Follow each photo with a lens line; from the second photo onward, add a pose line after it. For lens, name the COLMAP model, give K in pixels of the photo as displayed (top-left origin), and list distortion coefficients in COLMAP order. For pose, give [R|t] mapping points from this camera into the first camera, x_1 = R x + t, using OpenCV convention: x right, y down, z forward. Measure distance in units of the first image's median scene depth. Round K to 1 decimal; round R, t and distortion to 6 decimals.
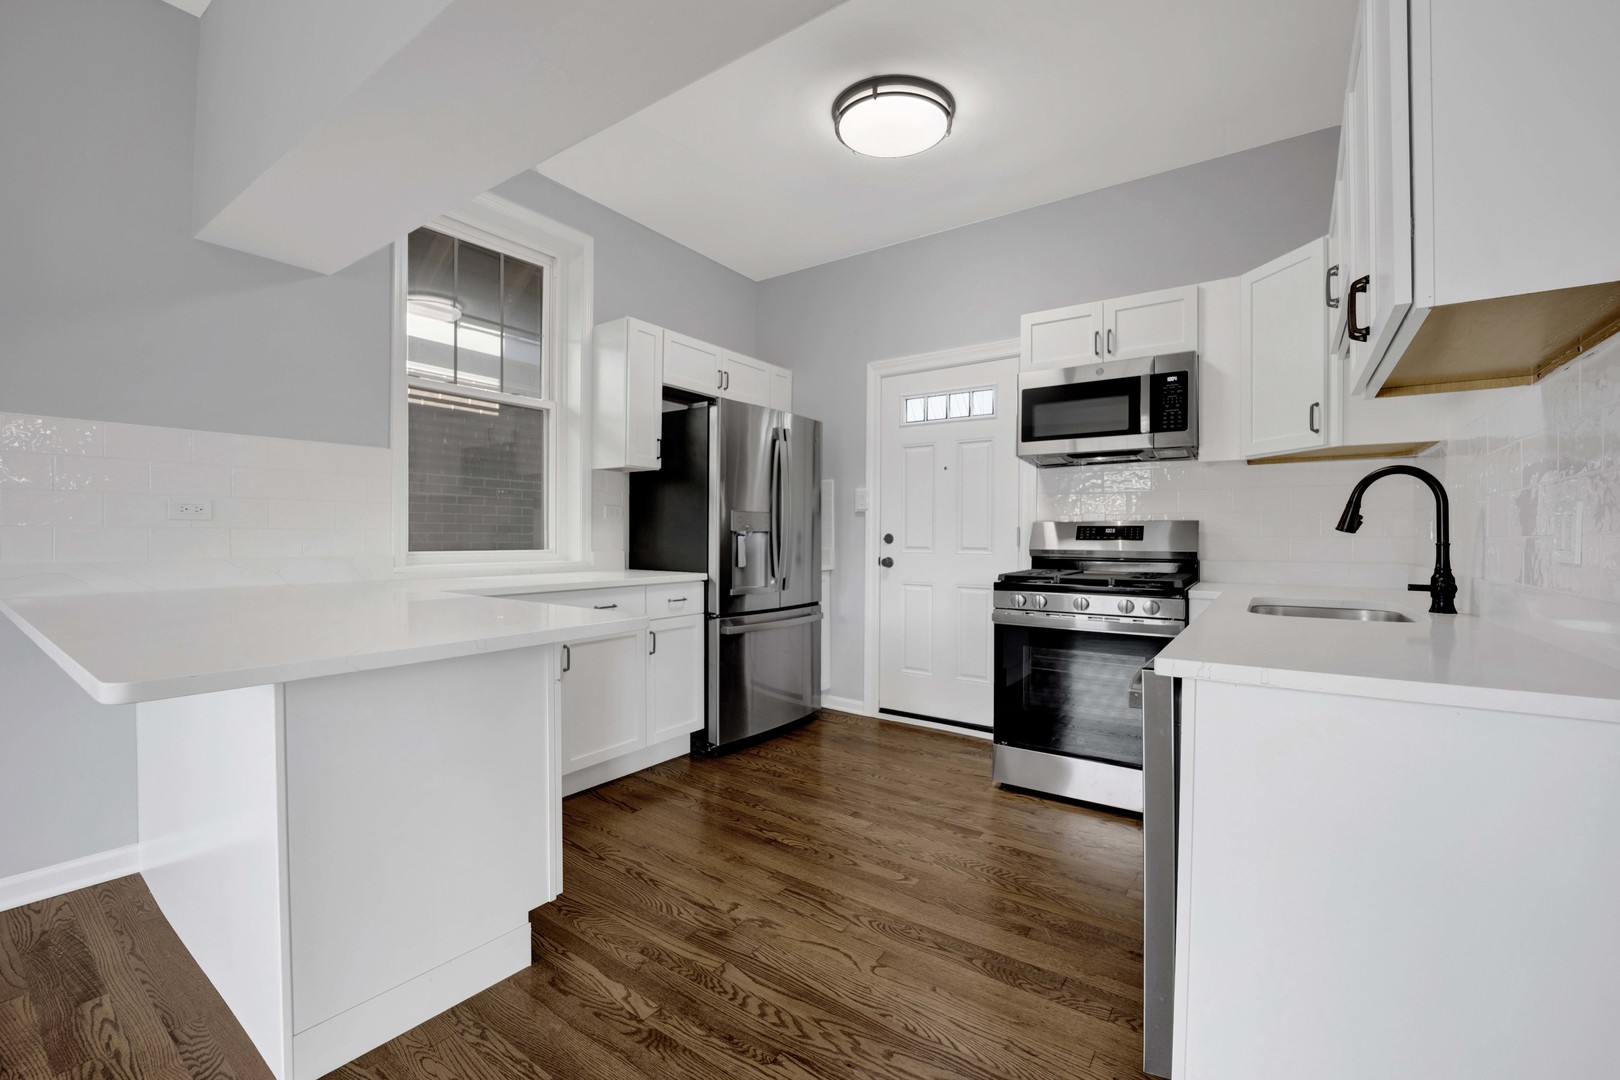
lens RADIAL K [[666.1, 0, 815.5], [0, 666.1, 536.3], [0, 0, 1]] dist [-0.036640, -0.000156]
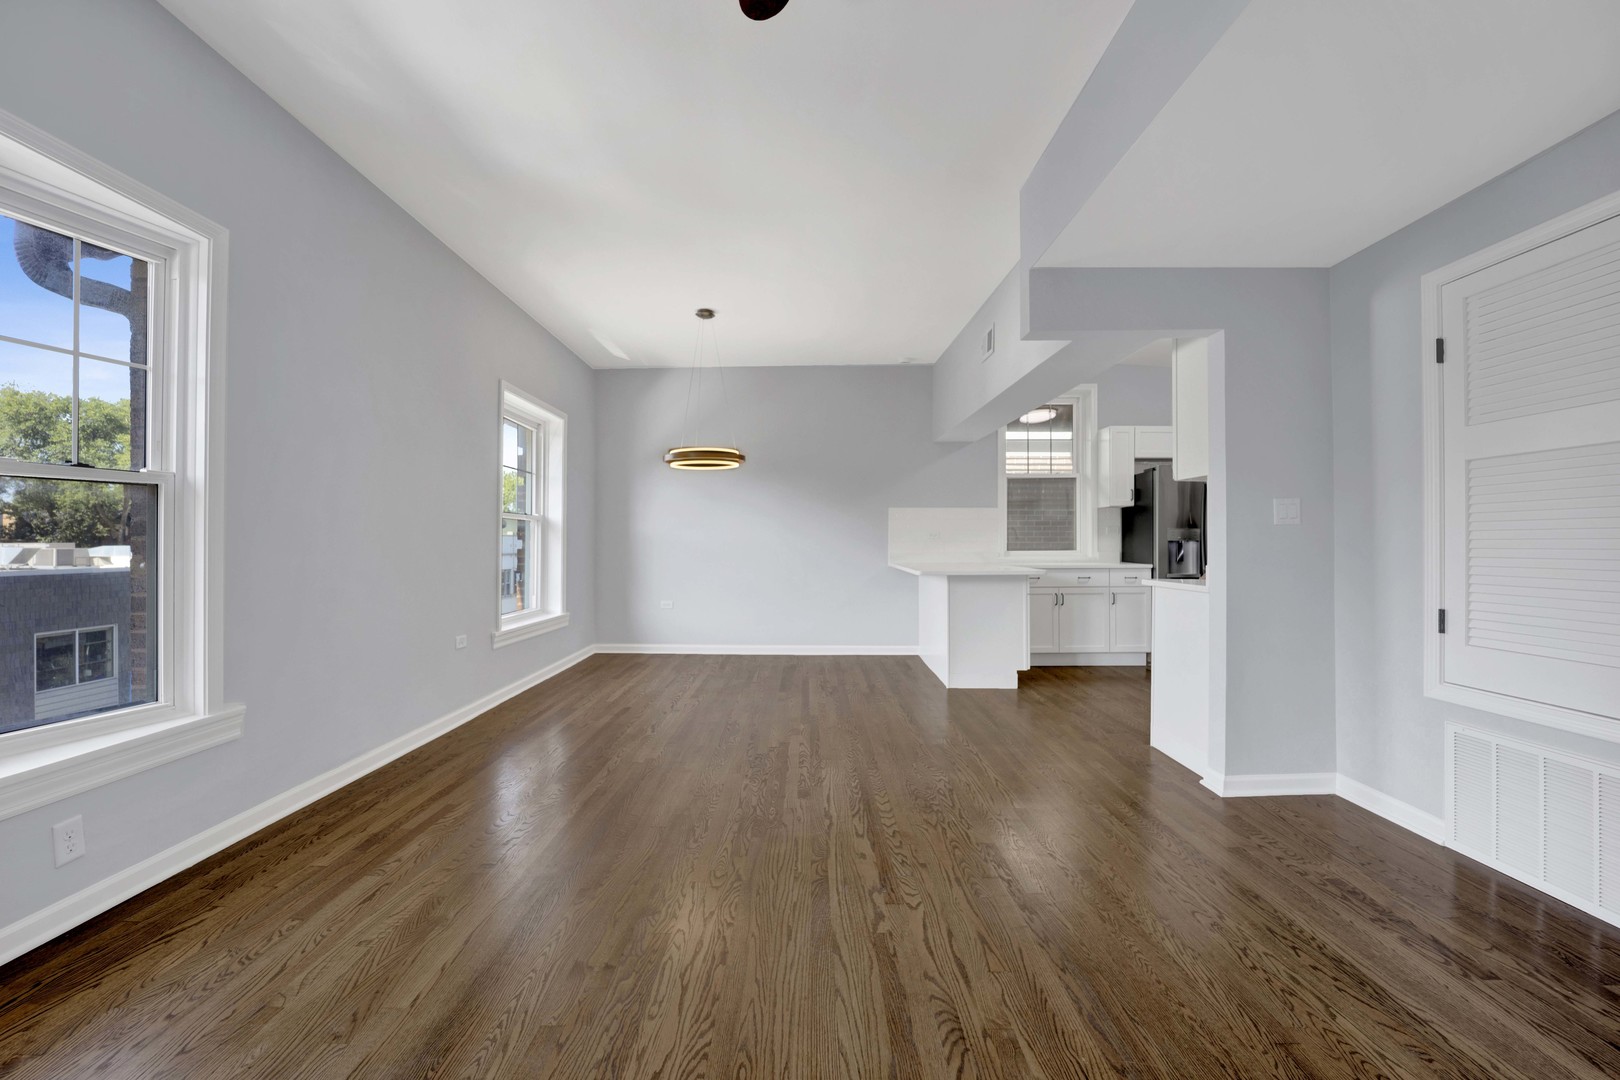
lens RADIAL K [[669.3, 0, 803.5], [0, 669.3, 540.1], [0, 0, 1]] dist [-0.021469, -0.000741]
pose [[0.561436, -0.009213, -0.827469, 0.774977], [0.004053, 0.999957, -0.008384, 0.002290], [0.827510, 0.001353, 0.561449, -0.764929]]
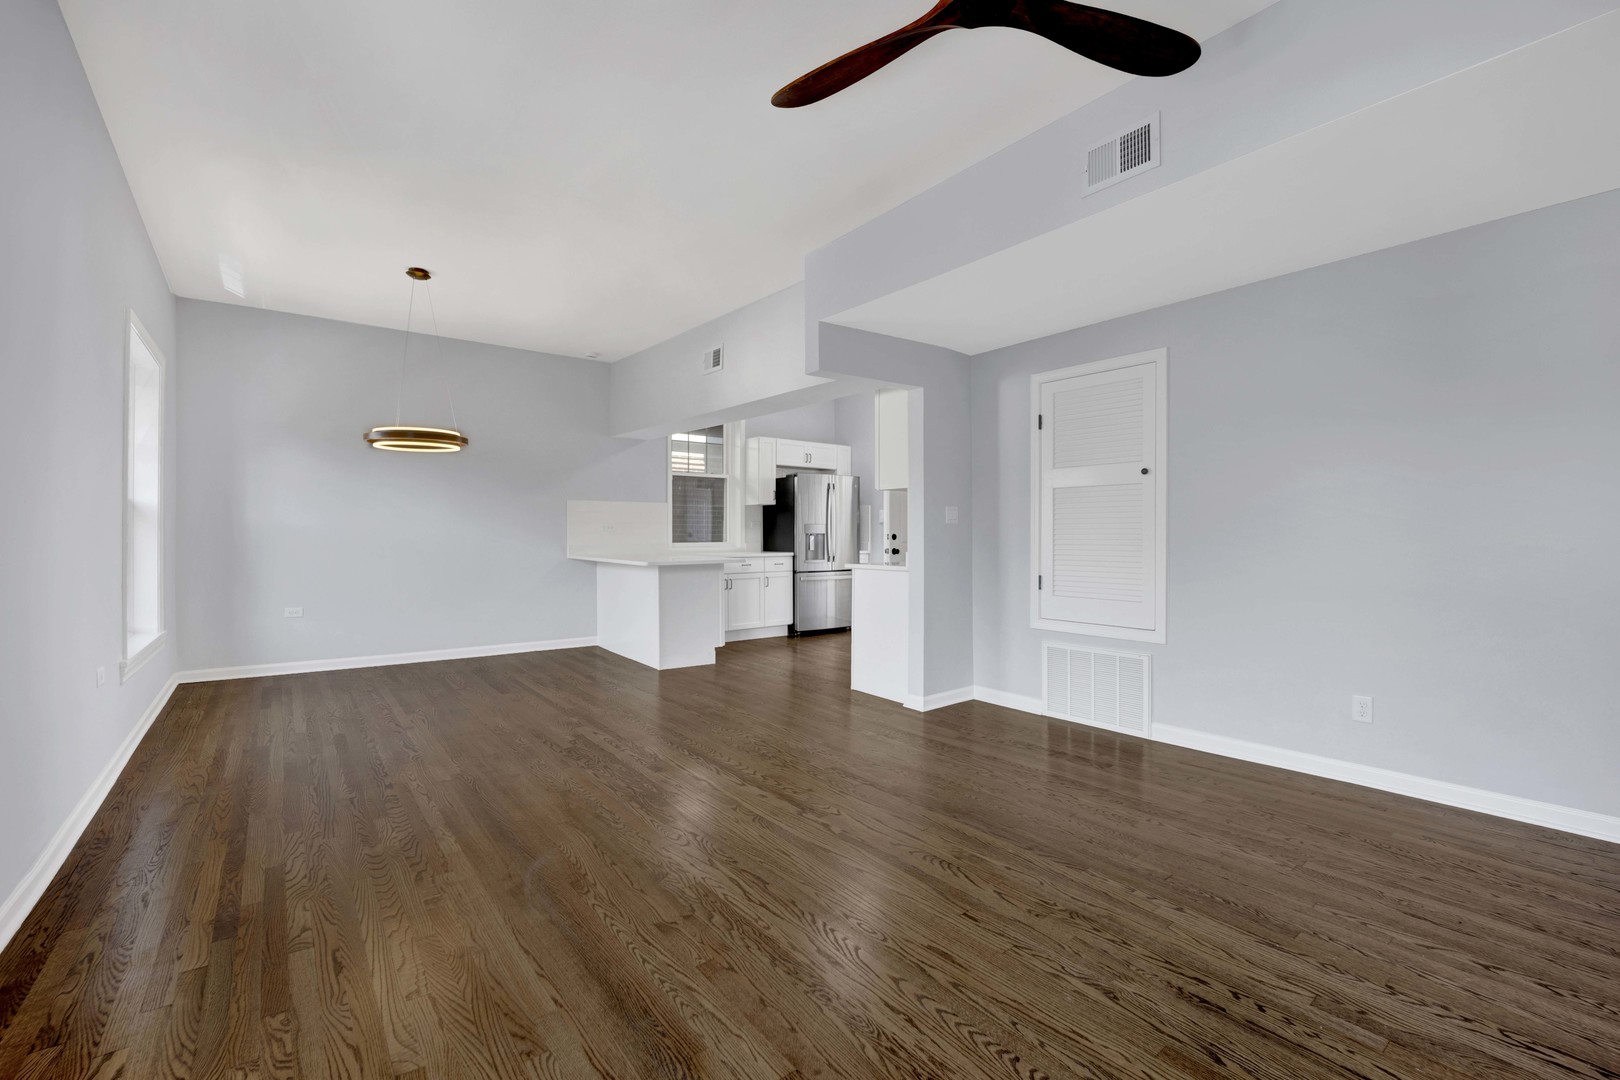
lens RADIAL K [[685.9, 0, 791.4], [0, 685.9, 533.0], [0, 0, 1]] dist [-0.022900, 0.000107]
pose [[0.949088, -0.005476, -0.314963, 0.534440], [0.004581, 0.999983, -0.003580, -0.000759], [0.314977, 0.001955, 0.949097, -1.132077]]
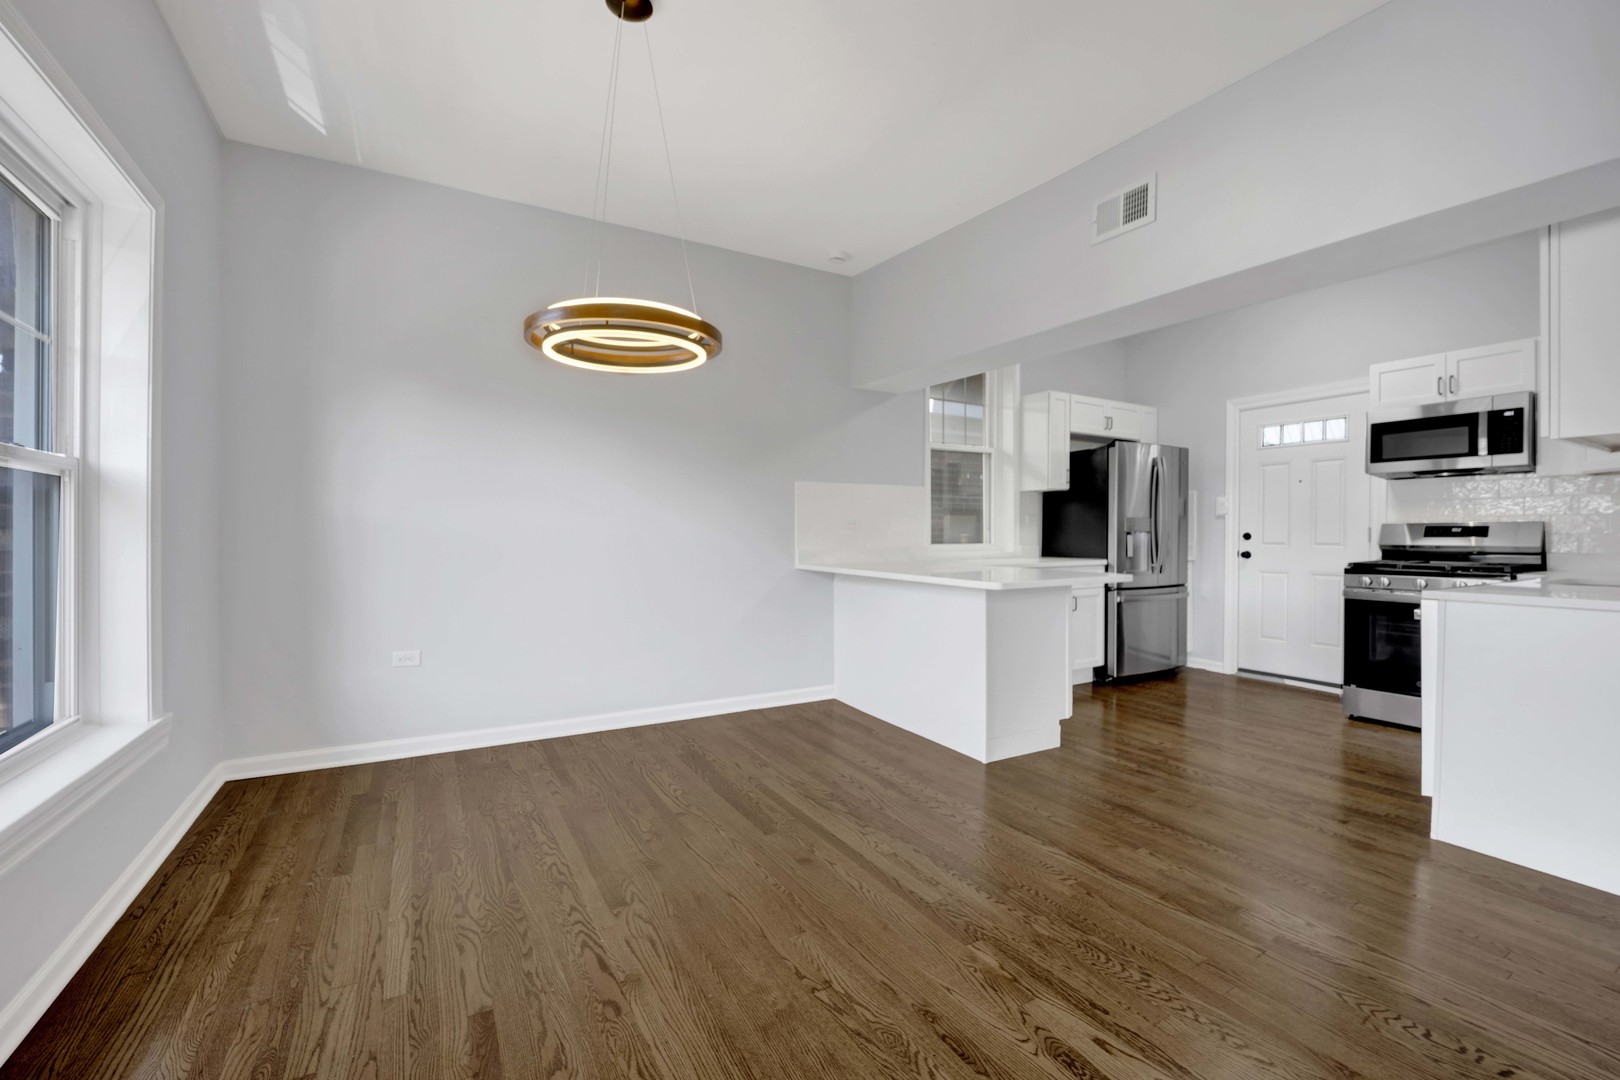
lens RADIAL K [[669.3, 0, 803.5], [0, 669.3, 540.1], [0, 0, 1]] dist [-0.021469, -0.000741]
pose [[0.904153, -0.000345, -0.427210, -0.138476], [0.003975, 0.999963, 0.007604, -0.002645], [0.427191, -0.008573, 0.904121, -0.616814]]
